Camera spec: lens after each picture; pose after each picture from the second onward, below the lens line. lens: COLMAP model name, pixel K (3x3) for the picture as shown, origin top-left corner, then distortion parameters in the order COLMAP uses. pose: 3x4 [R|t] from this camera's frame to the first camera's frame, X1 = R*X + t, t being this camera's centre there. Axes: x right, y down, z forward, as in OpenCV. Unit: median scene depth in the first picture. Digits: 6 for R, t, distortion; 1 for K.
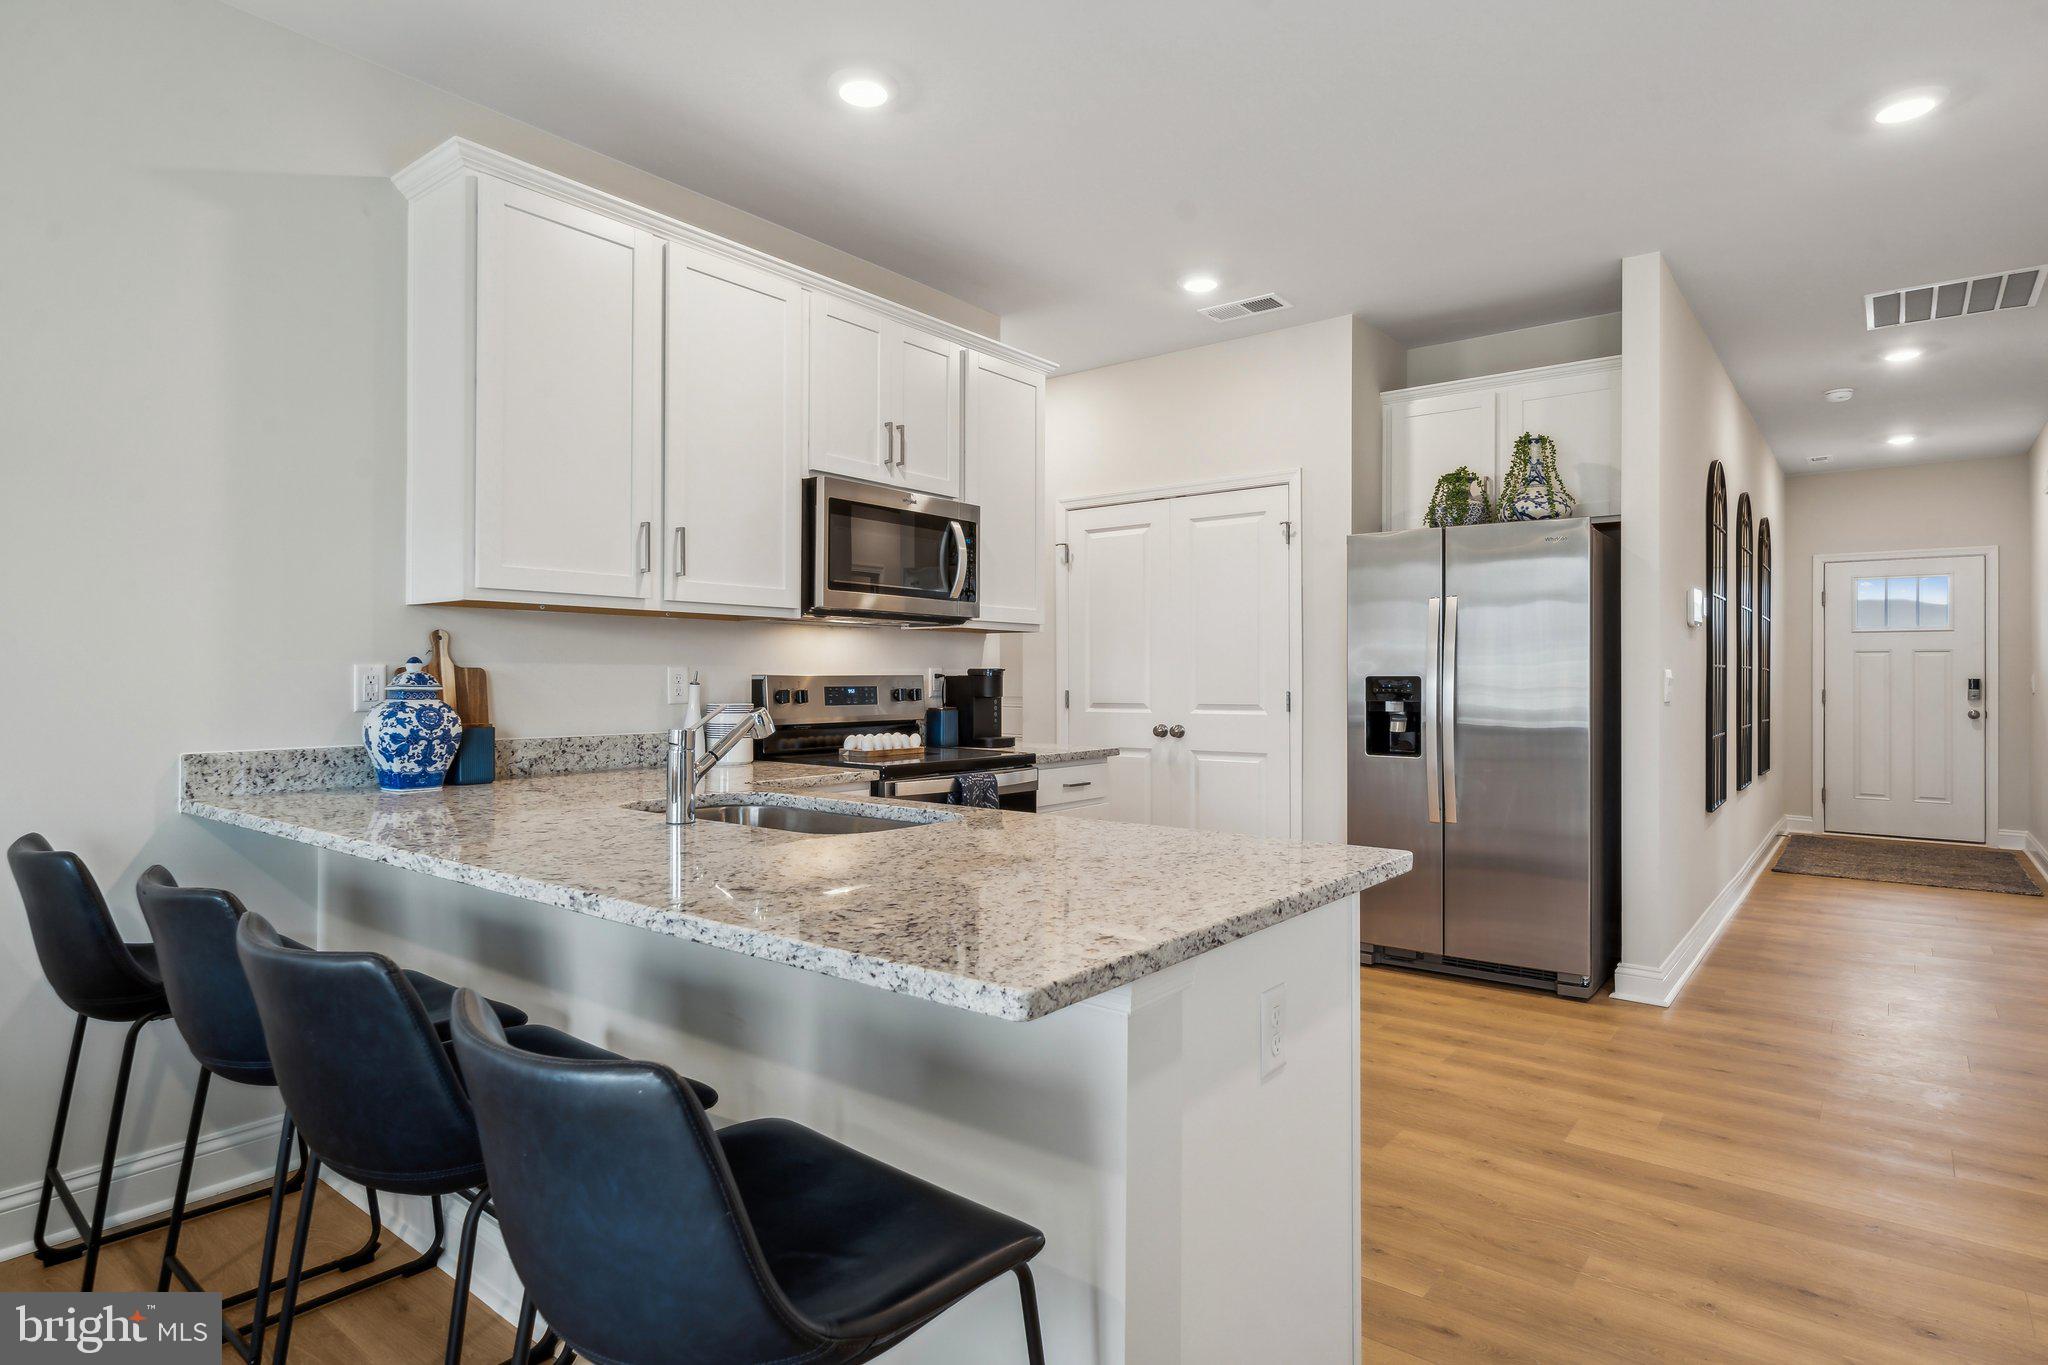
lens RADIAL K [[1106.5, 0, 1017.7], [0, 1106.5, 667.7], [0, 0, 1]] dist [0.001565, -0.000908]
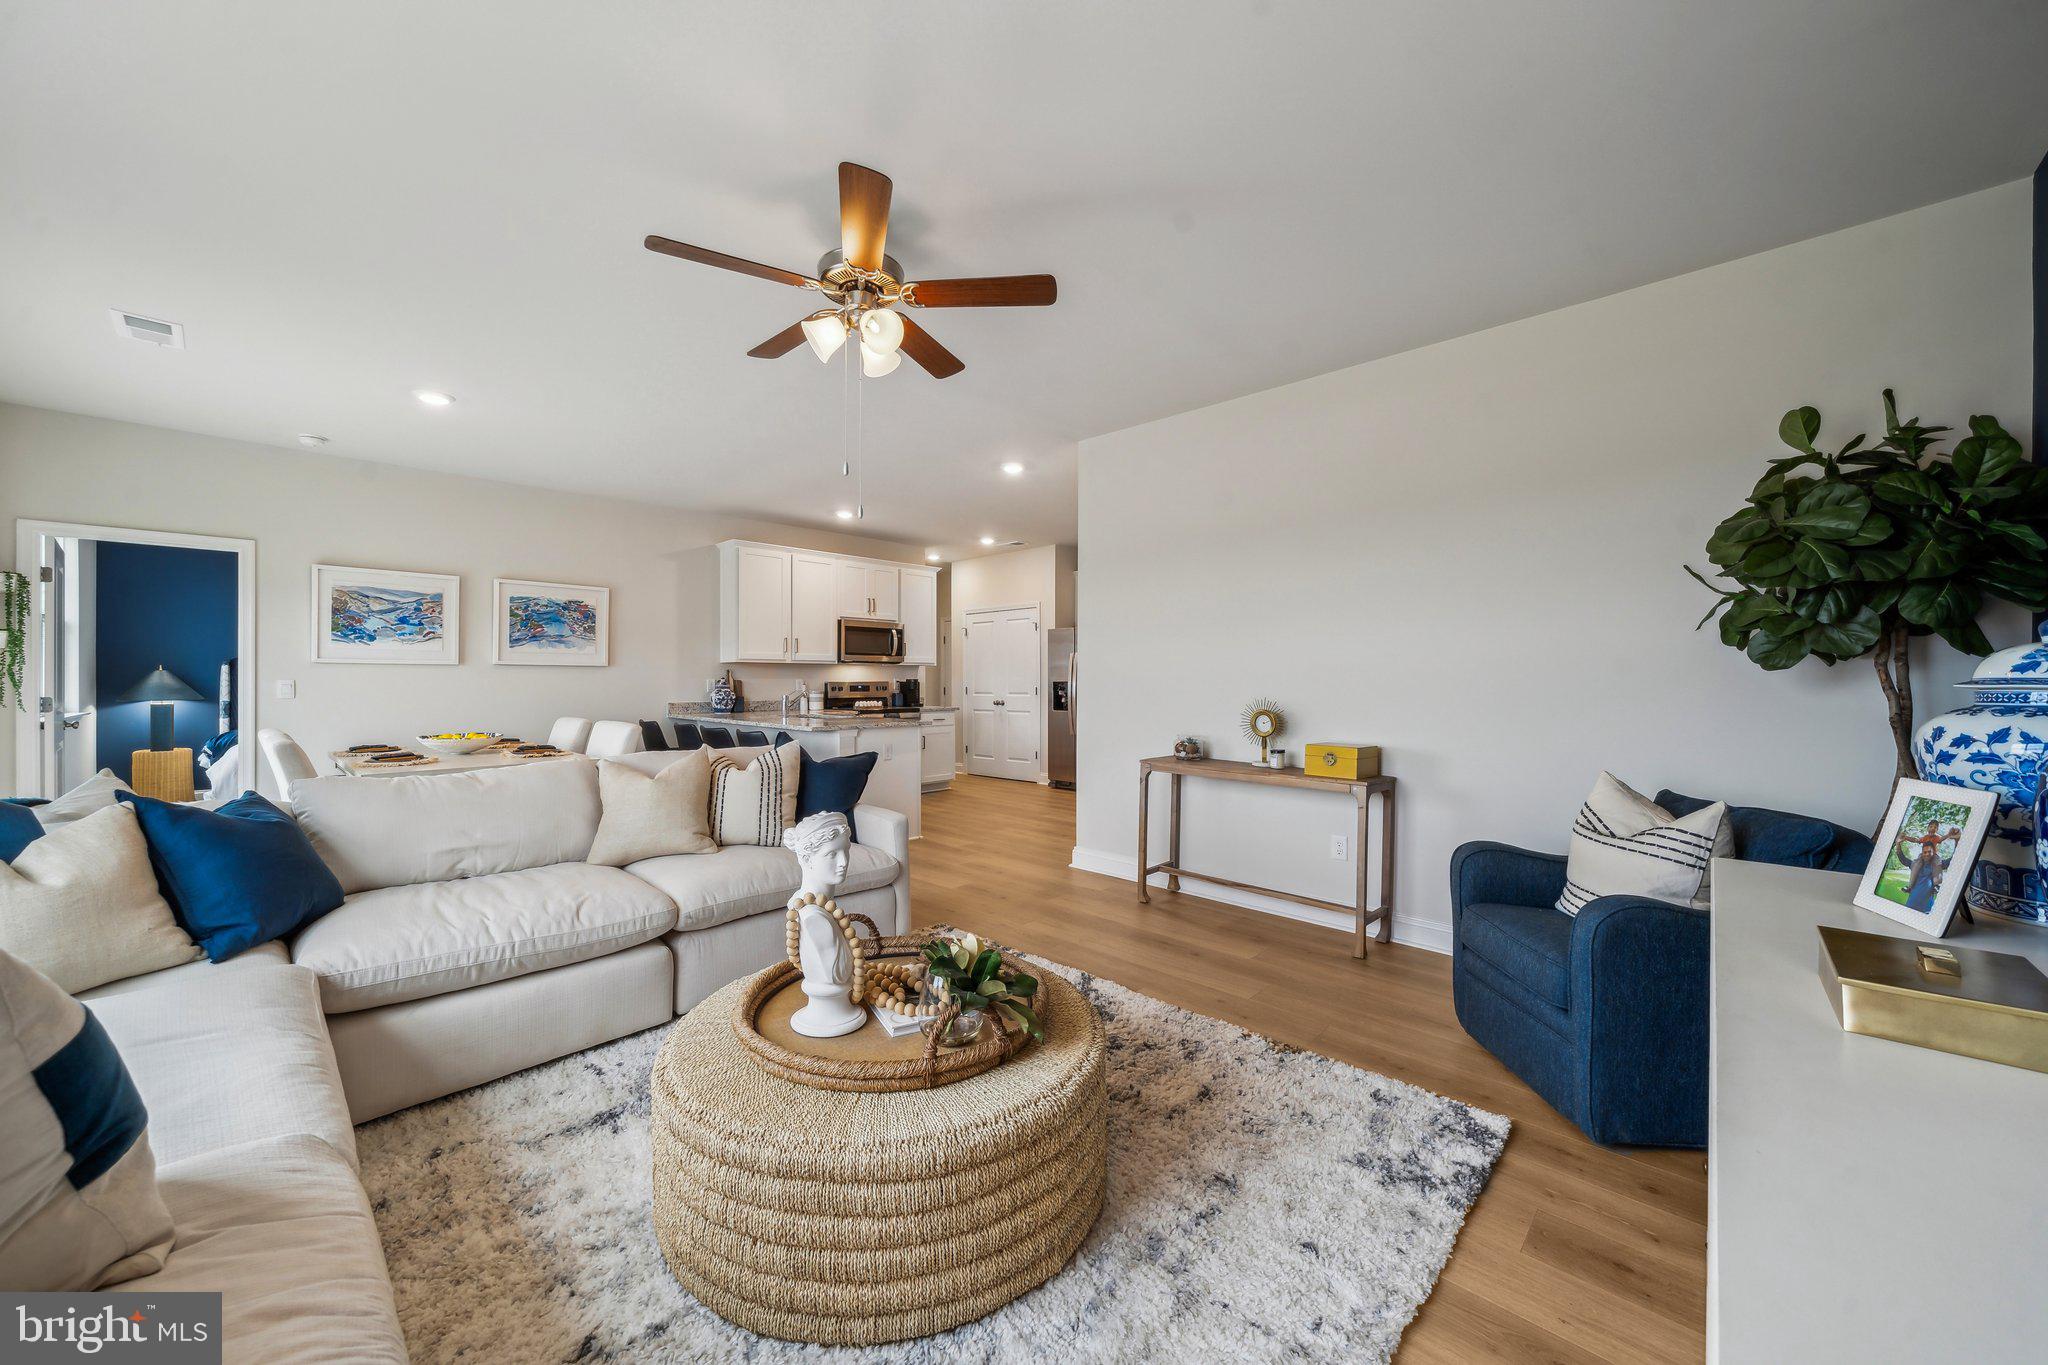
lens RADIAL K [[745.3, 0, 1024.0], [0, 745.3, 682.5], [0, 0, 1]] dist [-0.008707, 0.000029]
pose [[0.995862, -0.001910, -0.090853, 0.457782], [0.003029, 0.999921, 0.012177, -0.013323], [0.090823, -0.012402, 0.995790, -0.929445]]
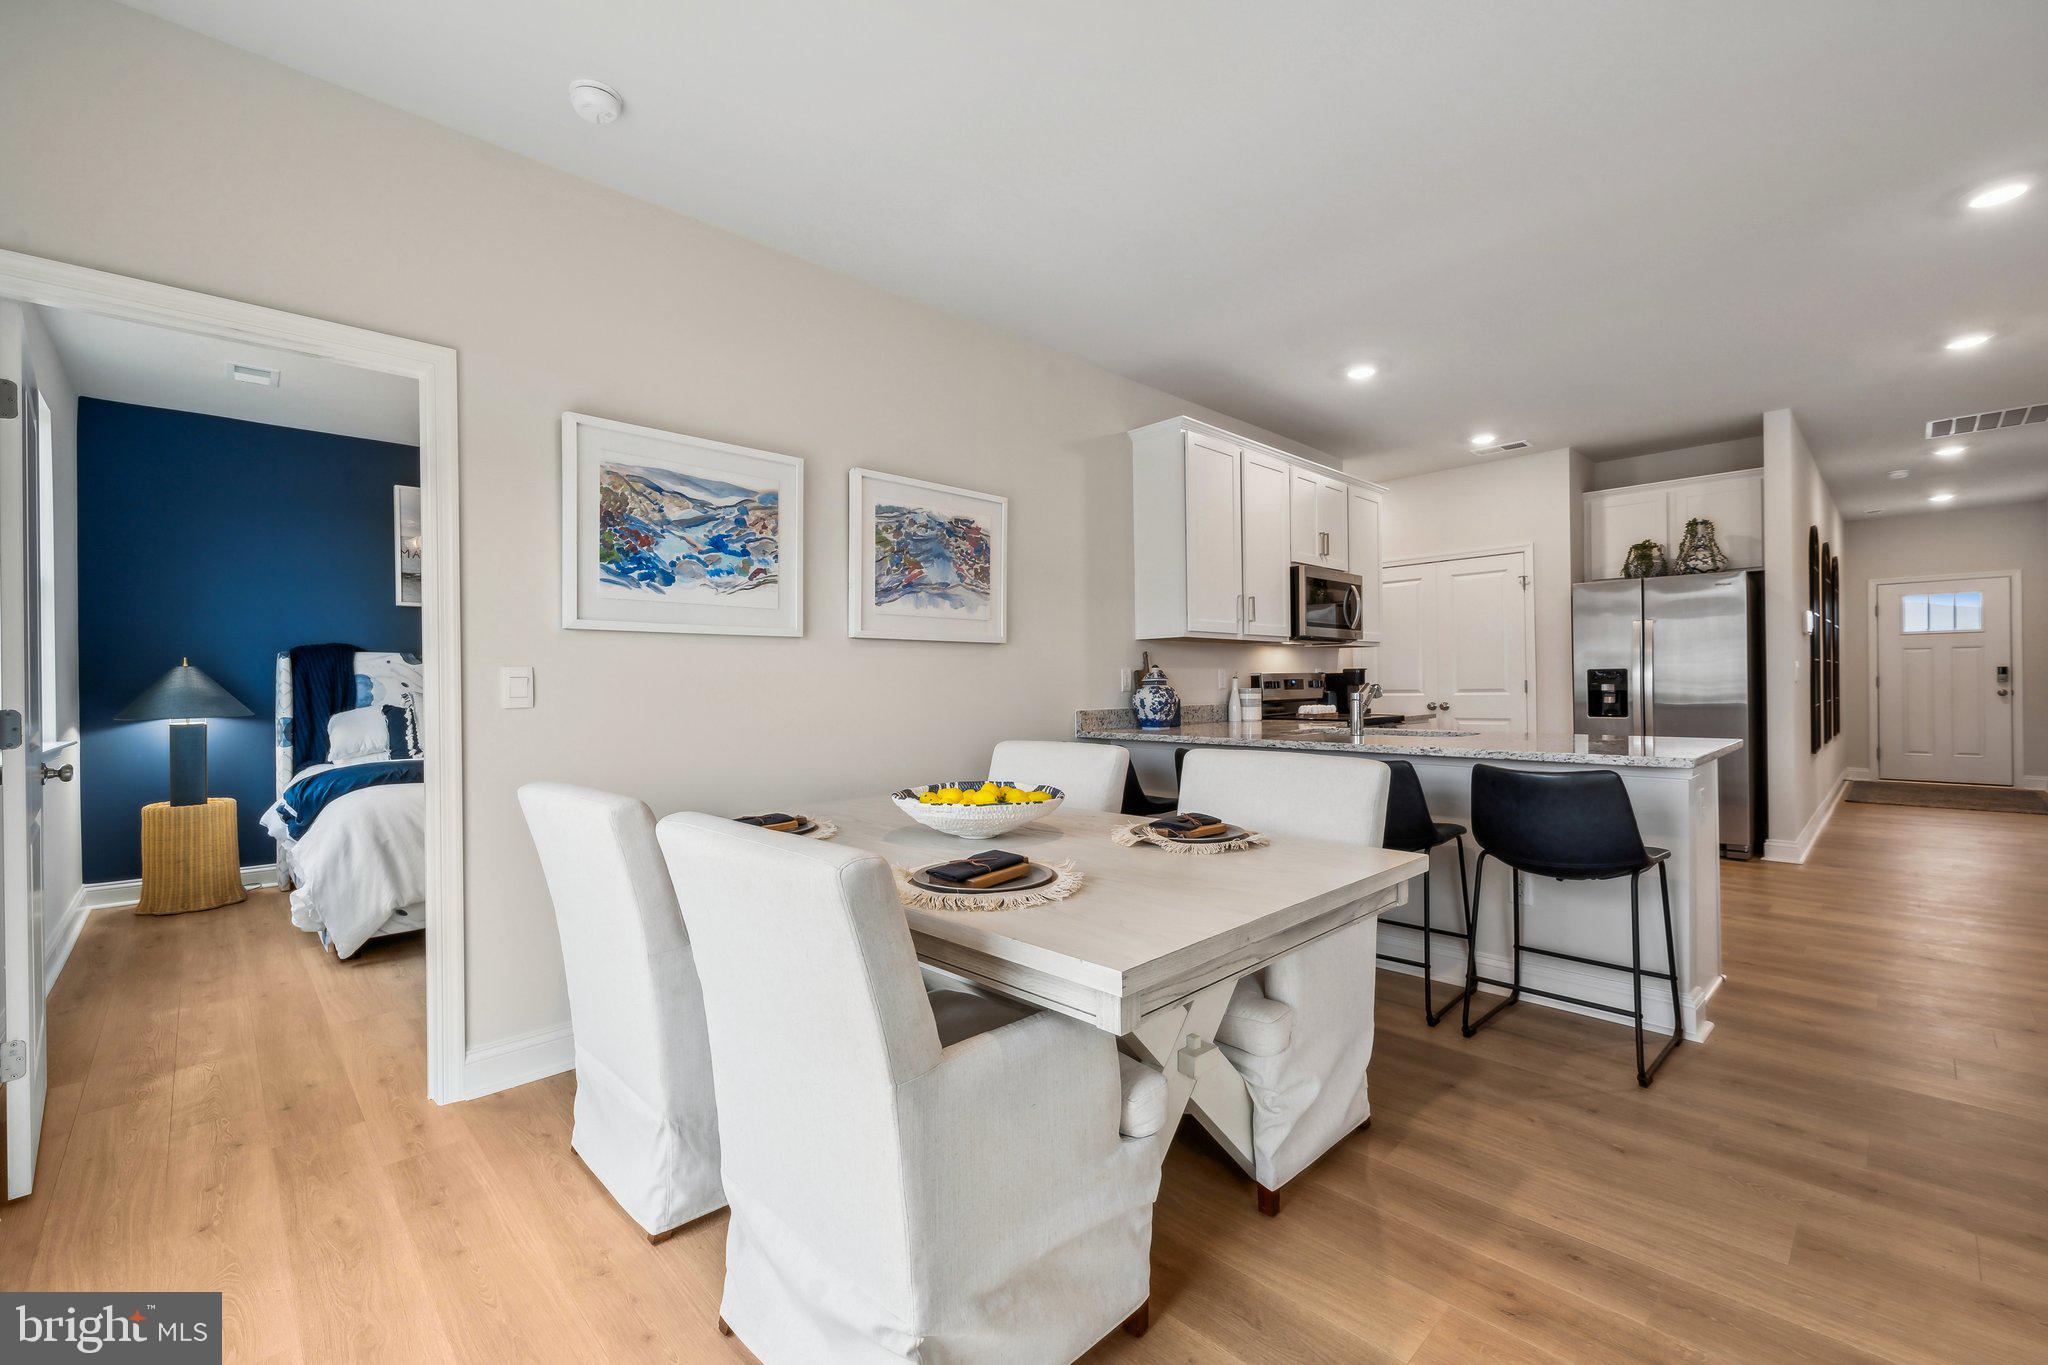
lens RADIAL K [[851.8, 0, 1024.0], [0, 851.8, 682.5], [0, 0, 1]] dist [-0.001311, -0.000452]
pose [[0.990479, -0.015611, -0.136778, -0.383503], [0.016542, 0.999847, 0.005671, 0.006966], [0.136669, -0.007880, 0.990585, -0.414567]]
